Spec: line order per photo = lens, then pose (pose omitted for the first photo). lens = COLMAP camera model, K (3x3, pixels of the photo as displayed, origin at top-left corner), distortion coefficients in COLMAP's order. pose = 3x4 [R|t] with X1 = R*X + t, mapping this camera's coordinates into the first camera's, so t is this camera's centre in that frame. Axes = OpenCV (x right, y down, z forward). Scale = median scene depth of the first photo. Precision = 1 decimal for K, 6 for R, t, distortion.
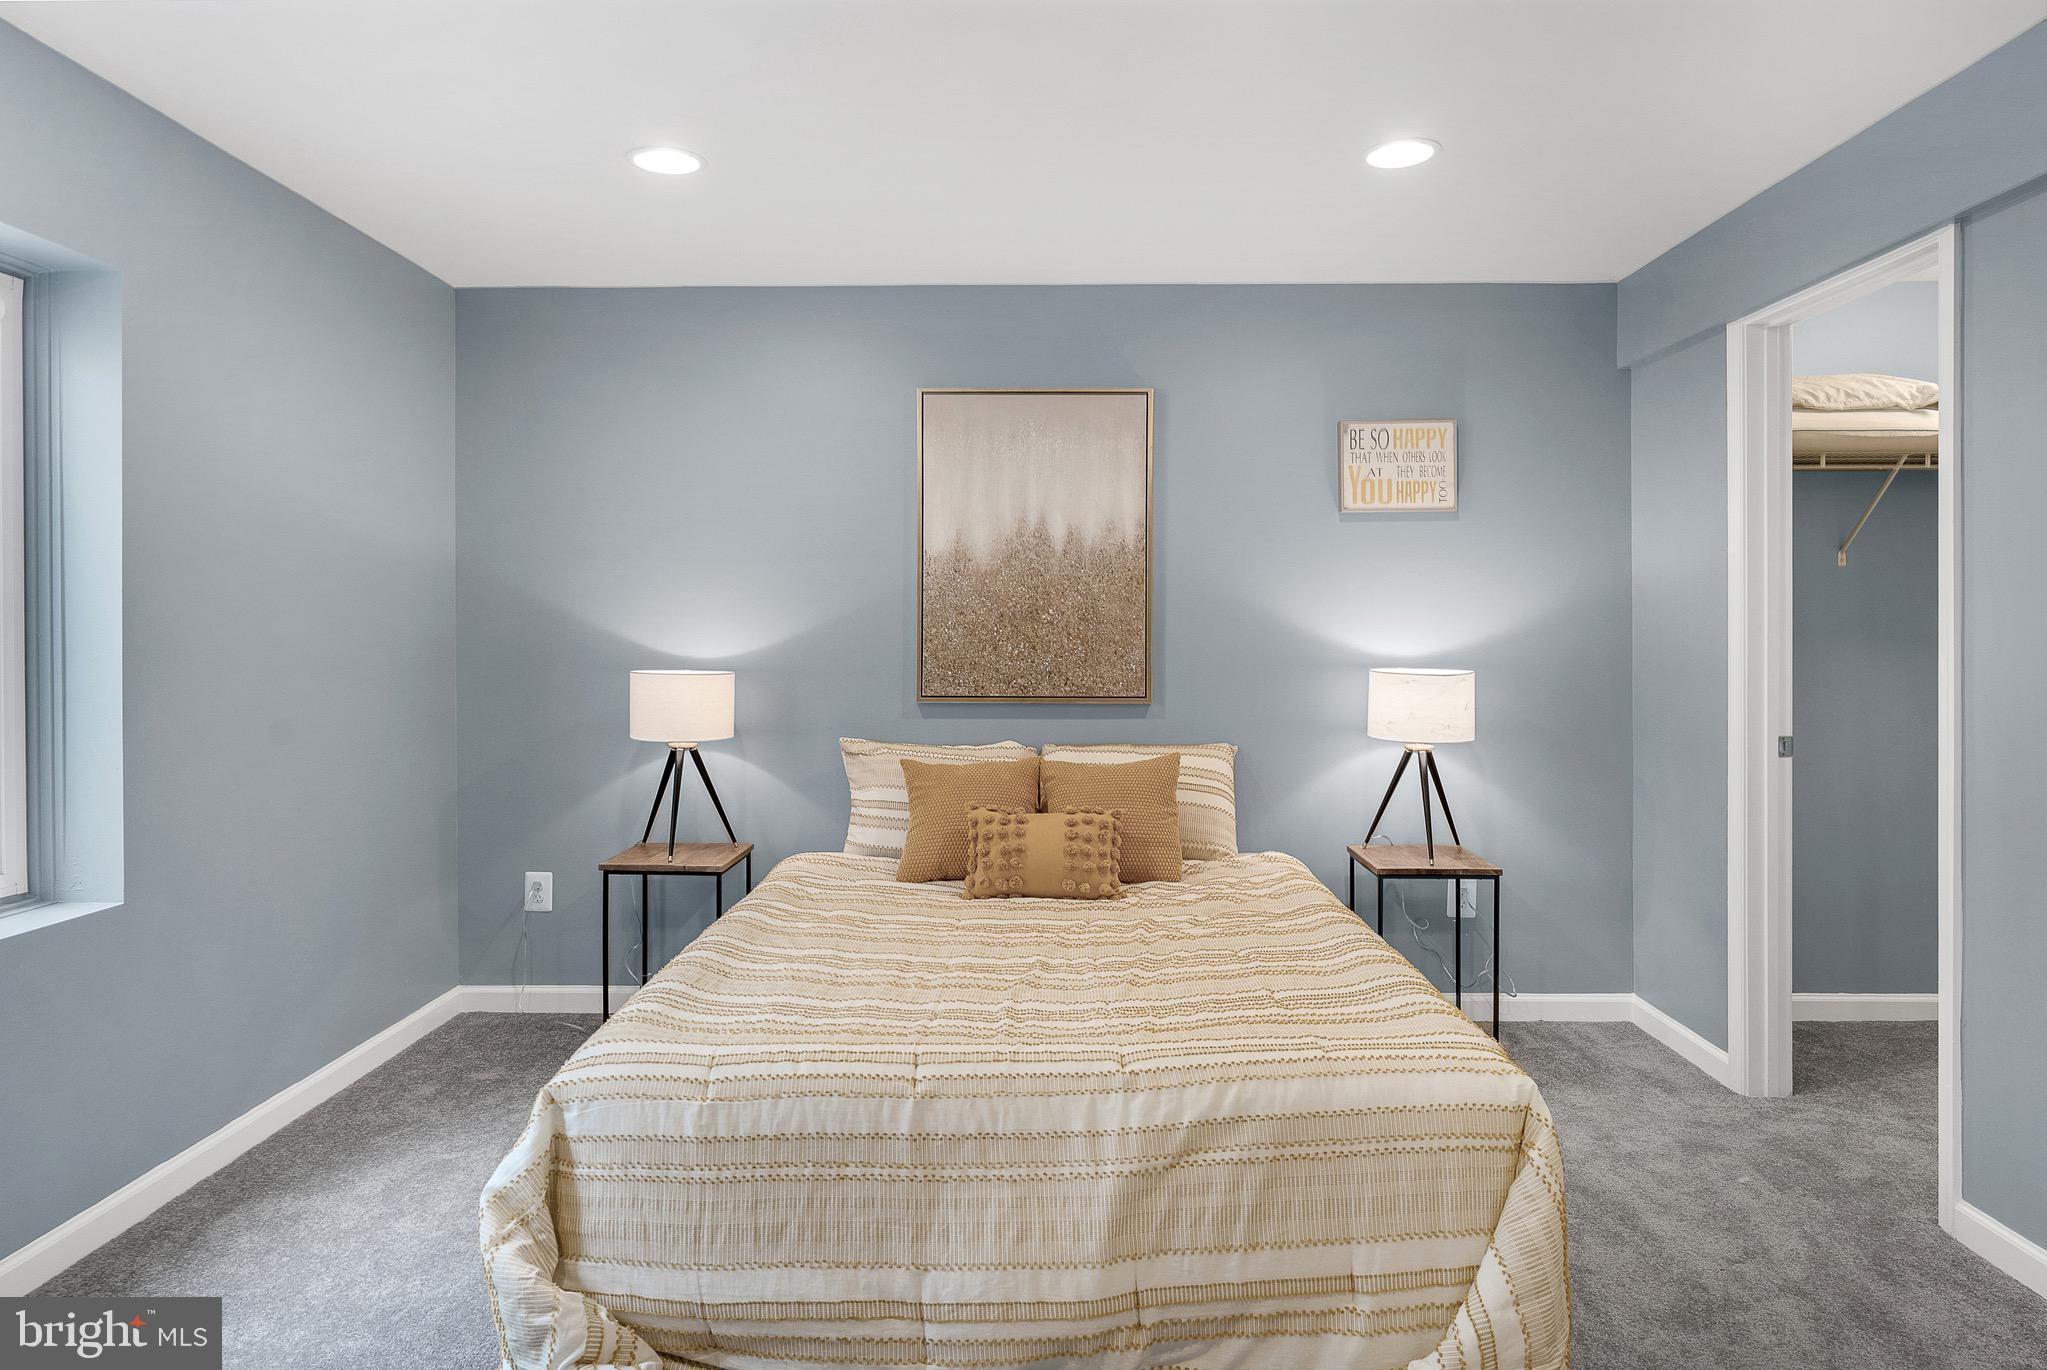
lens RADIAL K [[1233.9, 0, 1022.1], [0, 1233.9, 647.2], [0, 0, 1]] dist [-0.002165, -0.000504]
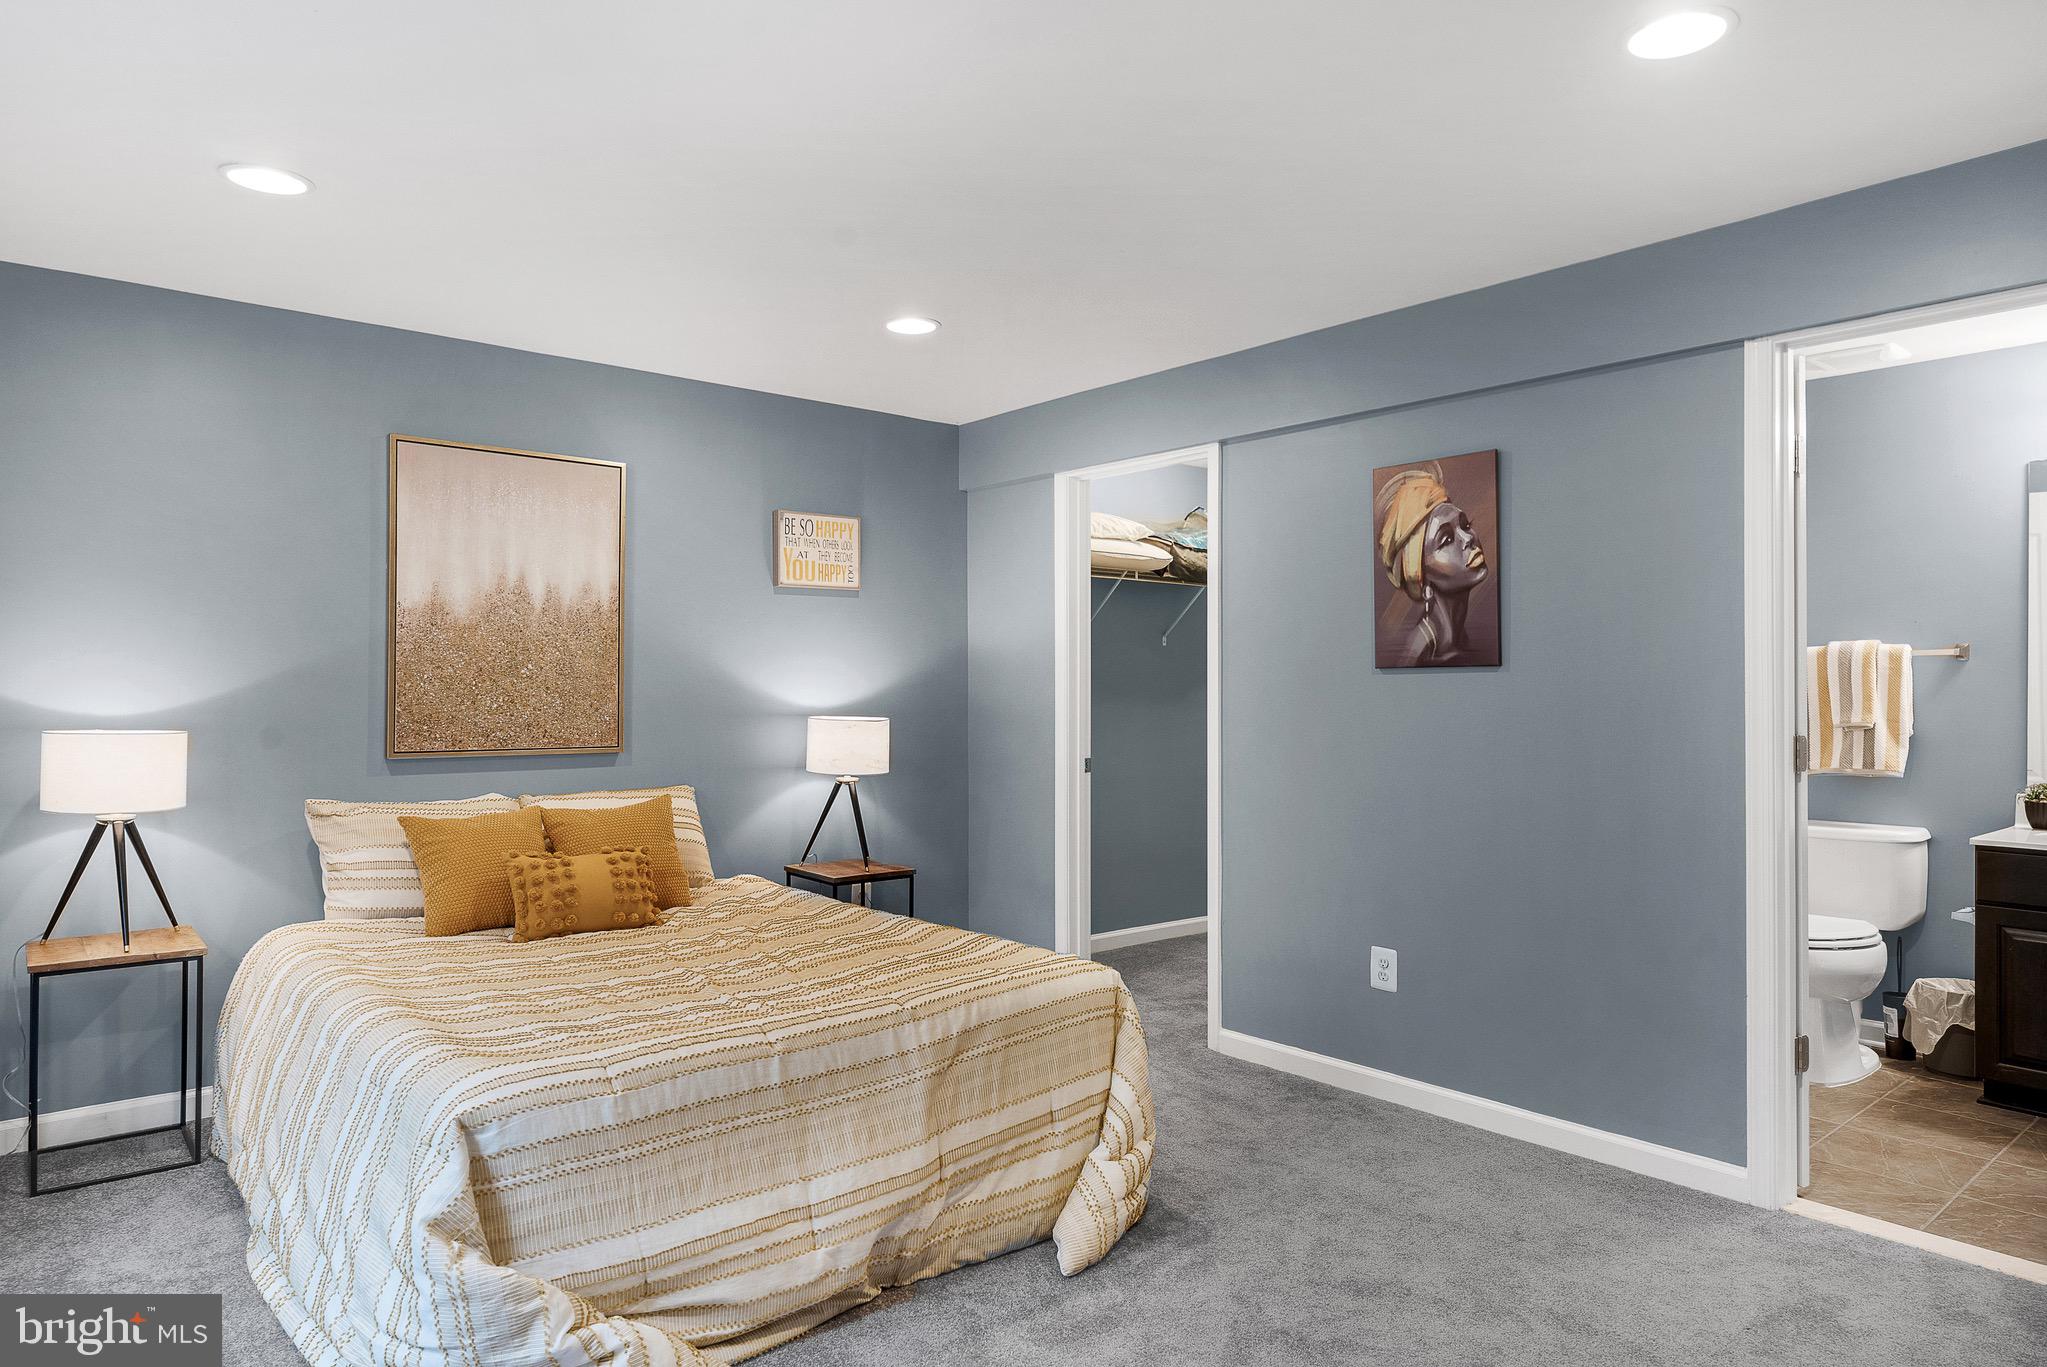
lens RADIAL K [[1233.9, 0, 1039.4], [0, 1233.9, 697.2], [0, 0, 1]] dist [-0.002165, -0.000504]
pose [[0.751378, -0.003327, 0.659863, -0.404370], [0.005445, 0.999985, -0.001158, 0.000539], [-0.659849, 0.004463, 0.751385, -0.072627]]
